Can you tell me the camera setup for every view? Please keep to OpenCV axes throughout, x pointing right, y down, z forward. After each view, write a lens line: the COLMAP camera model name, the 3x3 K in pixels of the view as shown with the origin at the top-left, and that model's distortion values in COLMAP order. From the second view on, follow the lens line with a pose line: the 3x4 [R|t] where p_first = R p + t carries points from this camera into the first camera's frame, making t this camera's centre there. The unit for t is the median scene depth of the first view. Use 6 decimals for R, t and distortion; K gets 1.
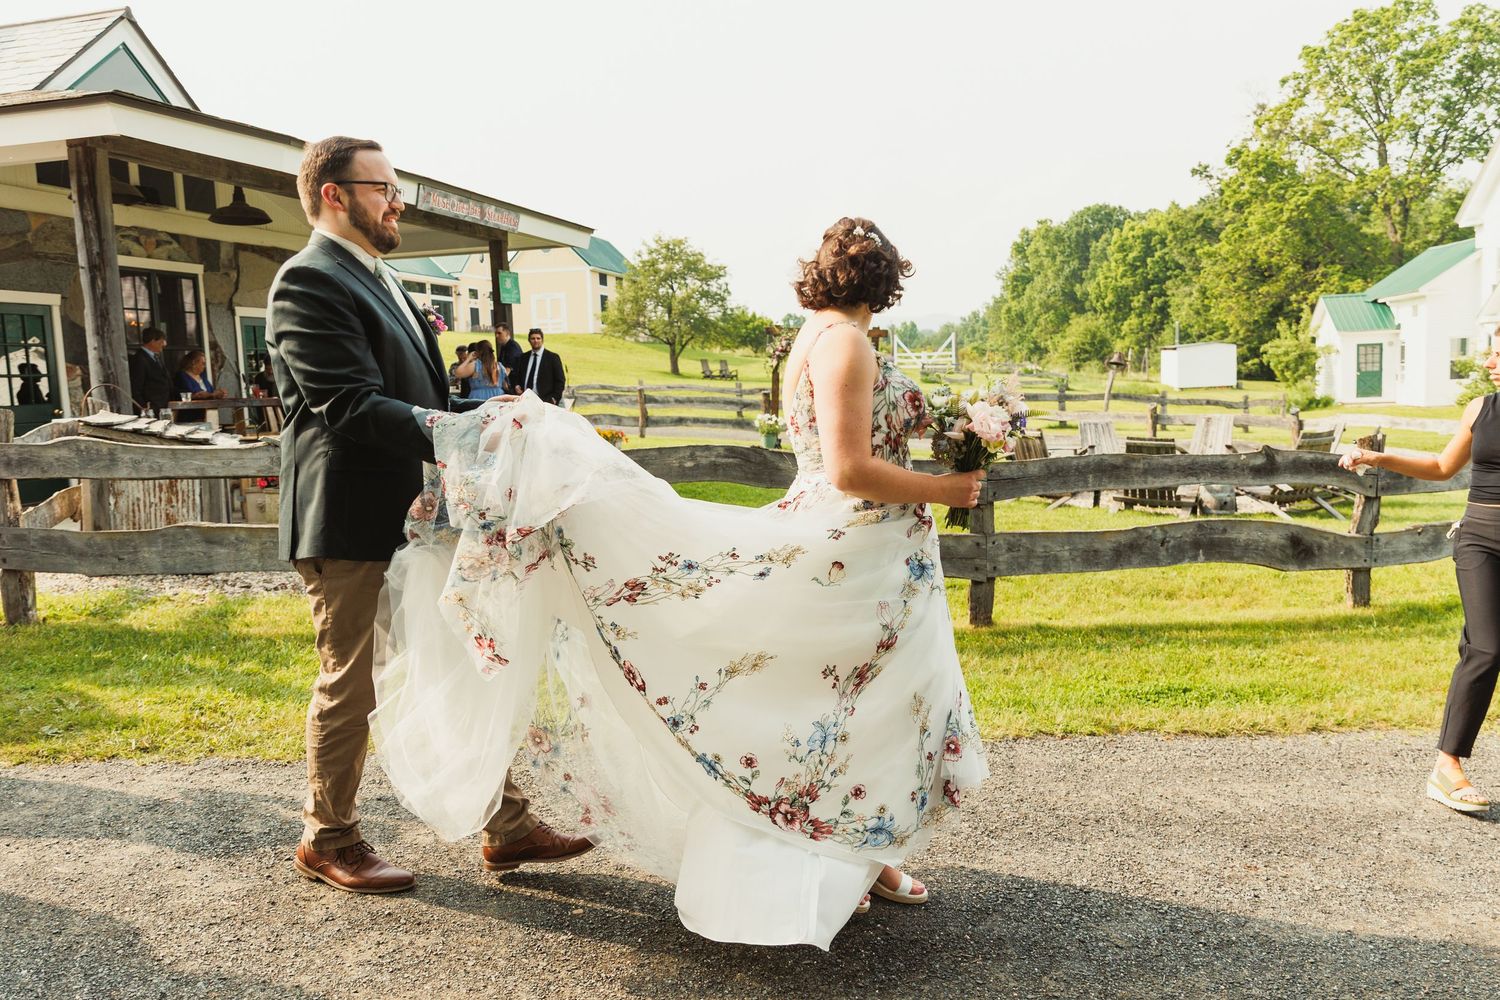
lens RADIAL K [[1107.3, 0, 759.4], [0, 1107.3, 467.5], [0, 0, 1]] dist [0.029882, -0.005086]
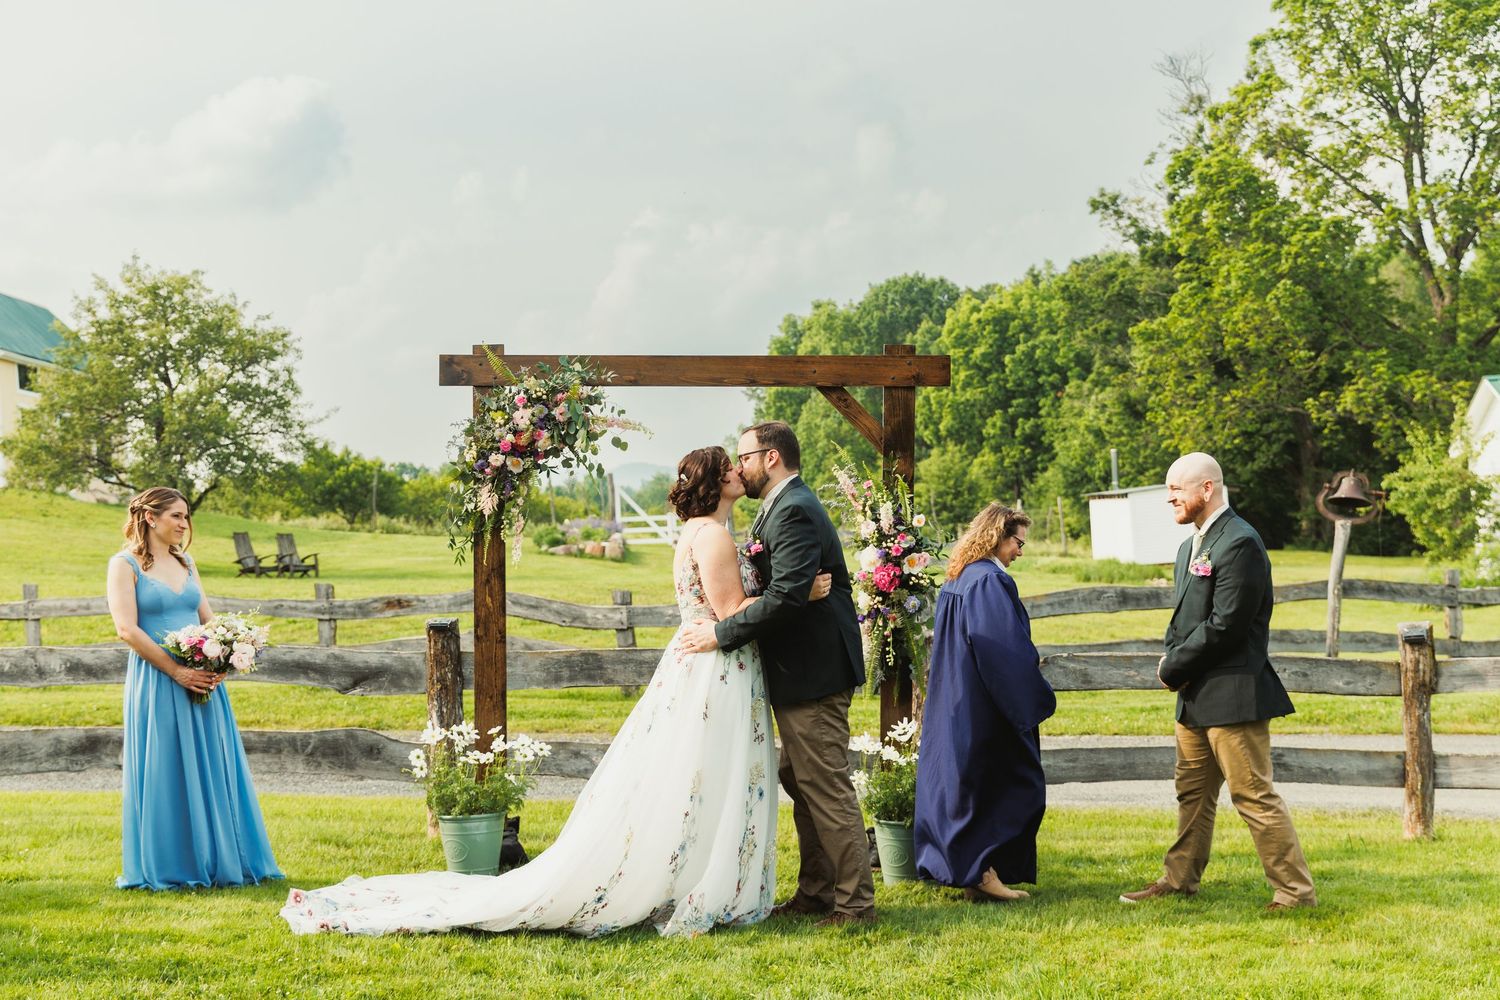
lens RADIAL K [[1830.3, 0, 756.9], [0, 1830.3, 517.6], [0, 0, 1]] dist [0.015271, 0.011777]
pose [[0.976260, -0.024879, 0.215169, -0.003291], [0.047609, 0.993736, -0.101108, -0.011498], [-0.211306, 0.108952, 0.971329, 0.144214]]
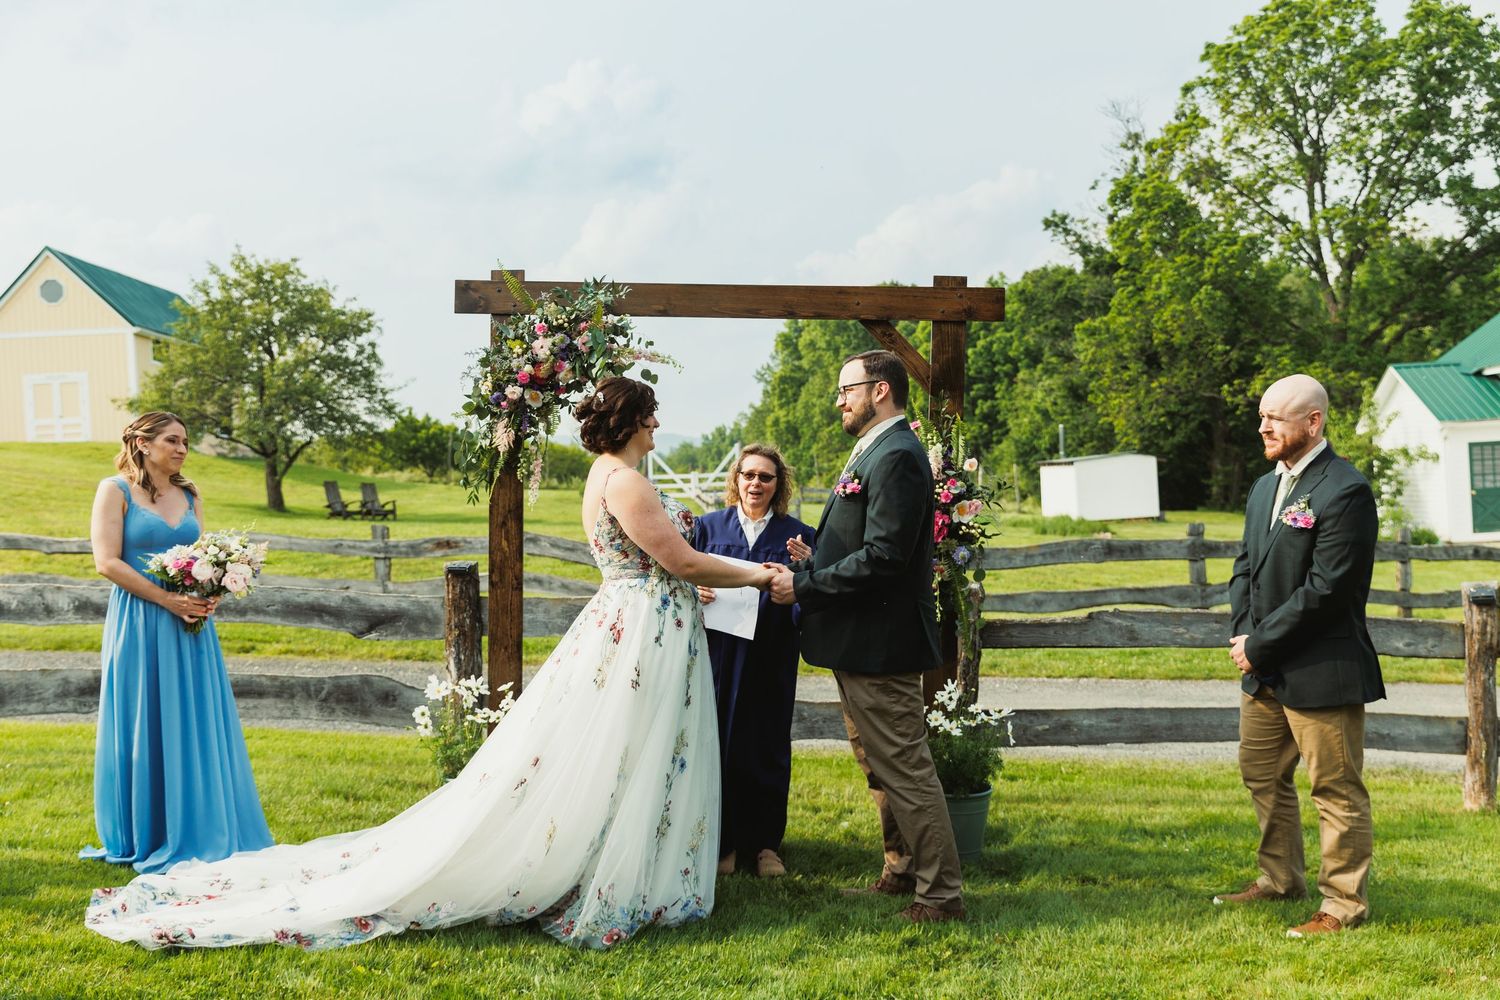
lens RADIAL K [[1475.1, 0, 755.2], [0, 1475.1, 522.7], [0, 0, 1]] dist [0.010702, 0.001297]
pose [[0.977600, -0.016419, 0.209829, 0.000340], [0.032087, 0.996926, -0.071484, -0.013038], [-0.208010, 0.076615, 0.975121, 0.167568]]
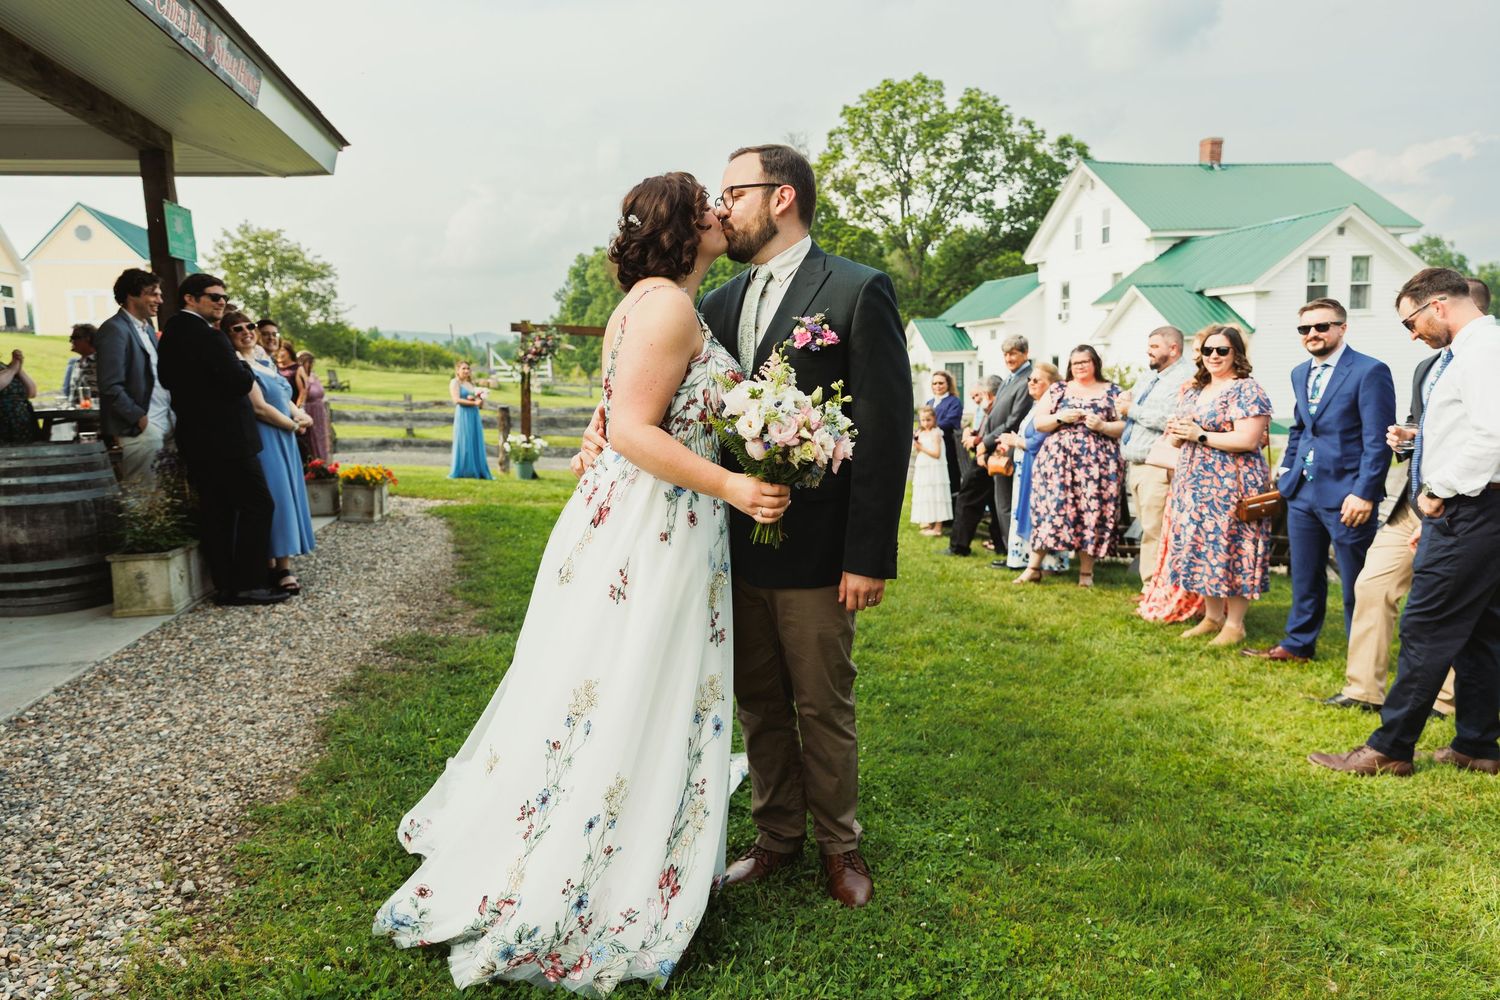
lens RADIAL K [[1010.2, 0, 750.0], [0, 1010.2, 500.0], [0, 0, 1]] dist [0.012107, -0.000737]
pose [[0.920124, -0.037584, 0.389818, -0.028932], [0.027268, 0.999117, 0.031966, -0.004948], [-0.390676, -0.018783, 0.920337, 0.067233]]
